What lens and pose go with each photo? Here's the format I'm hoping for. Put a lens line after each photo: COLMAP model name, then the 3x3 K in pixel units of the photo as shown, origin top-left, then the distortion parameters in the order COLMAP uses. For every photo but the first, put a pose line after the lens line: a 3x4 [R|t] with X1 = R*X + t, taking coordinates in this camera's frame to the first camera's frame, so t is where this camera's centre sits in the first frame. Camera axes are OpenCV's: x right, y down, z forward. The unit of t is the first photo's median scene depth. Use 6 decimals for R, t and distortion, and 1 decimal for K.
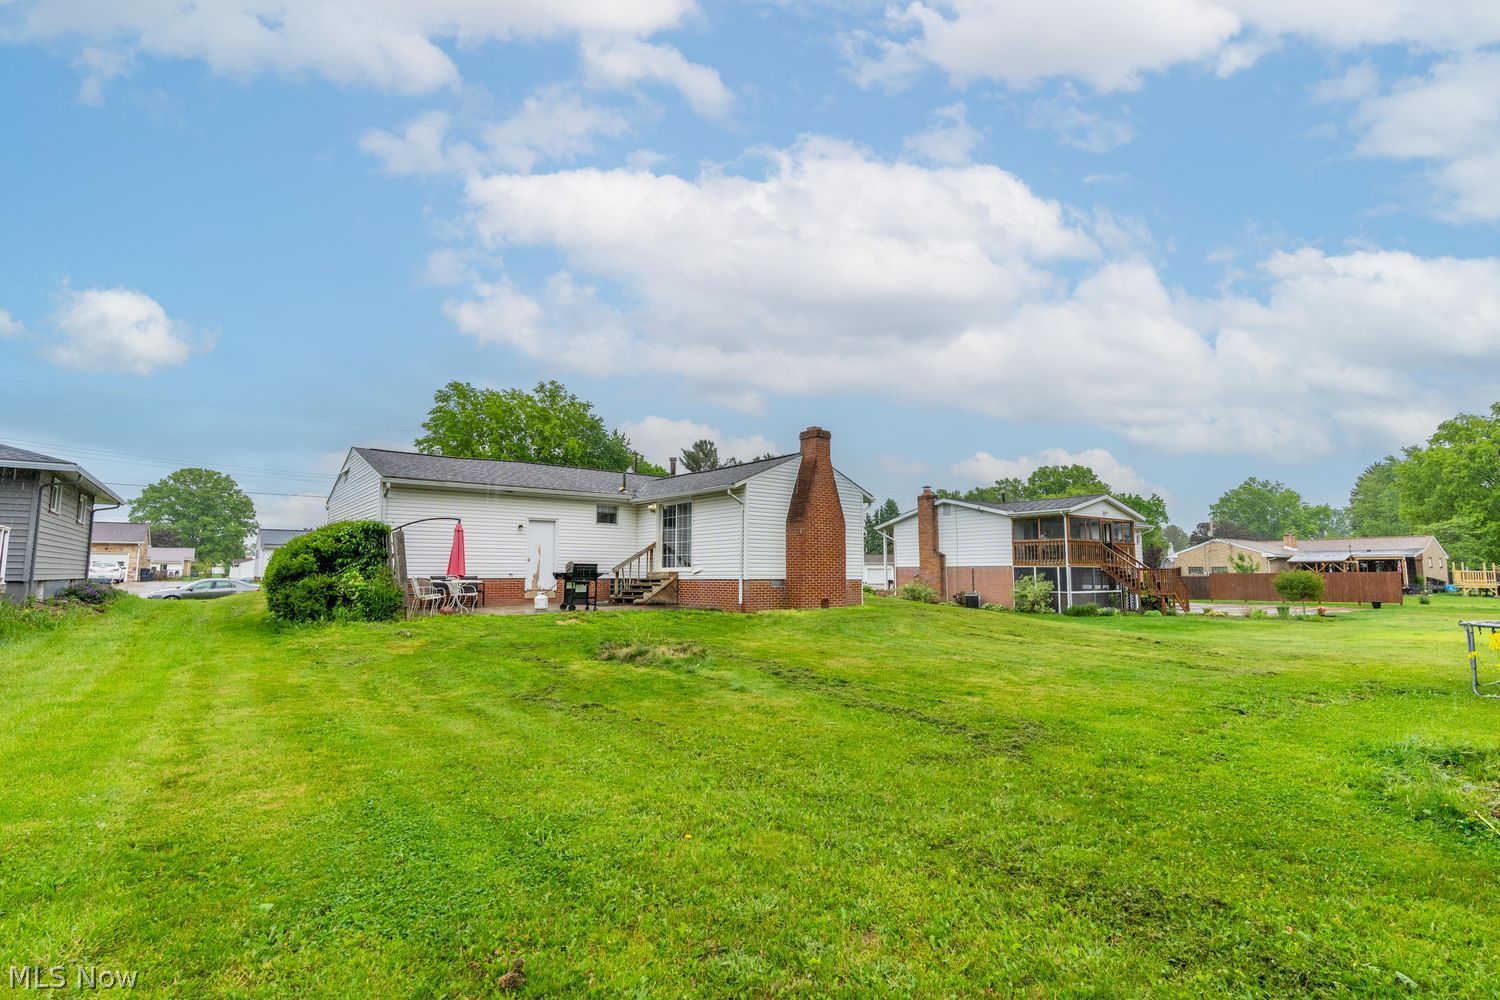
lens RADIAL K [[717.1, 0, 744.6], [0, 717.1, 496.3], [0, 0, 1]] dist [0.000959, 0.000030]
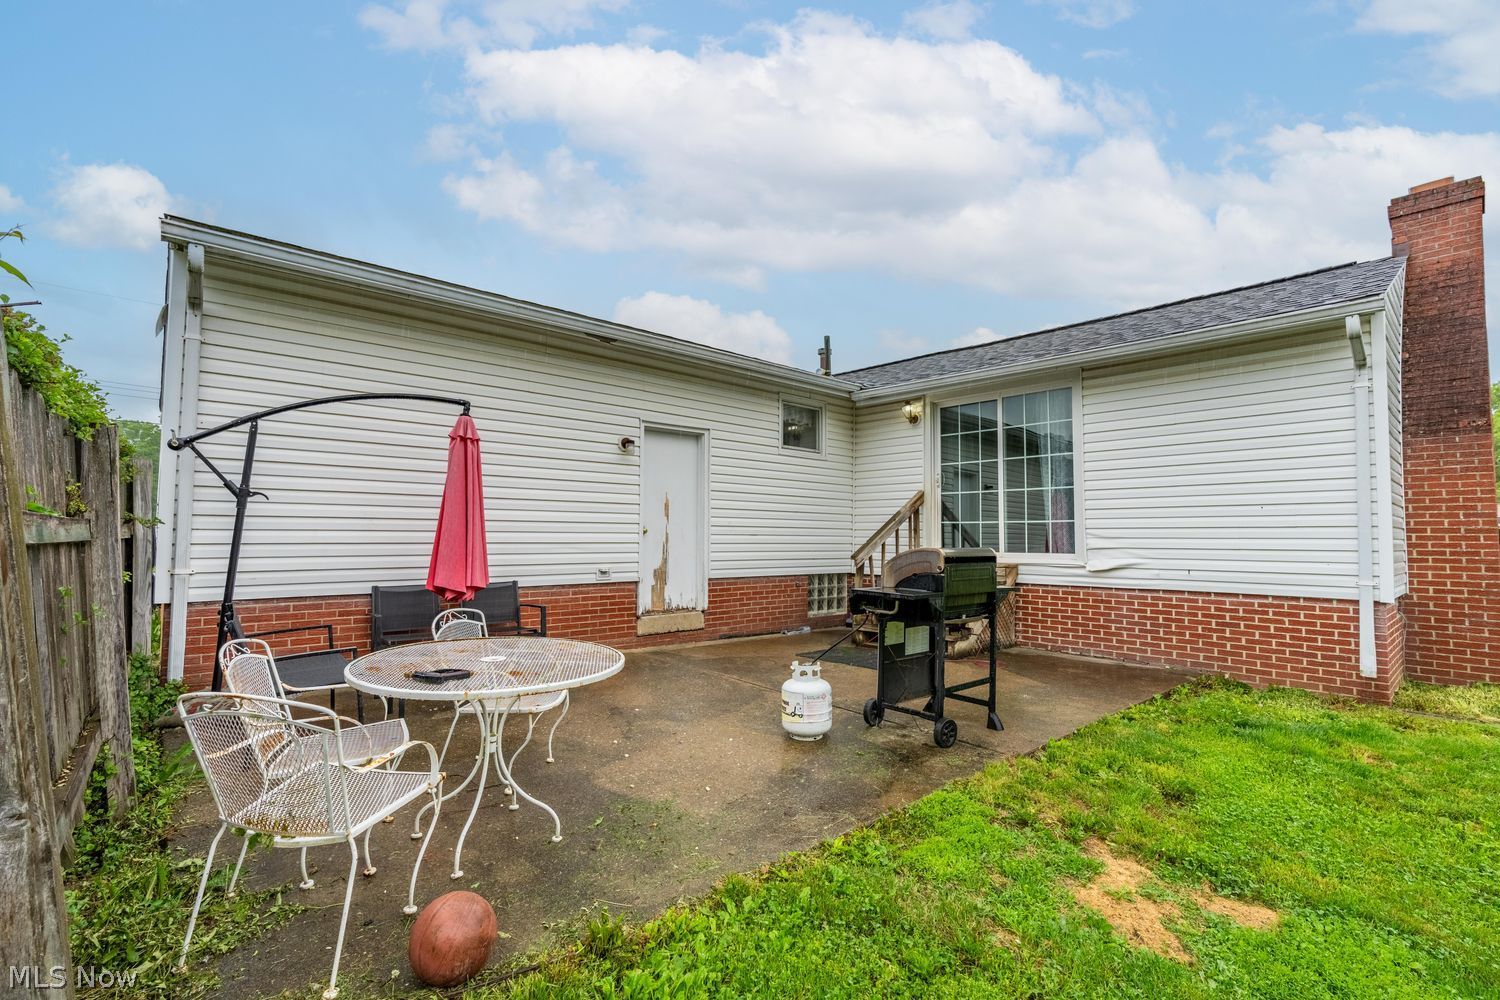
lens RADIAL K [[675.2, 0, 752.2], [0, 675.2, 501.5], [0, 0, 1]] dist [-0.010339, 0.003824]
pose [[0.997127, 0.008816, 0.075239, -0.264400], [-0.013050, 0.998348, 0.055961, 0.050330], [-0.074621, -0.056782, 0.995594, 0.624631]]
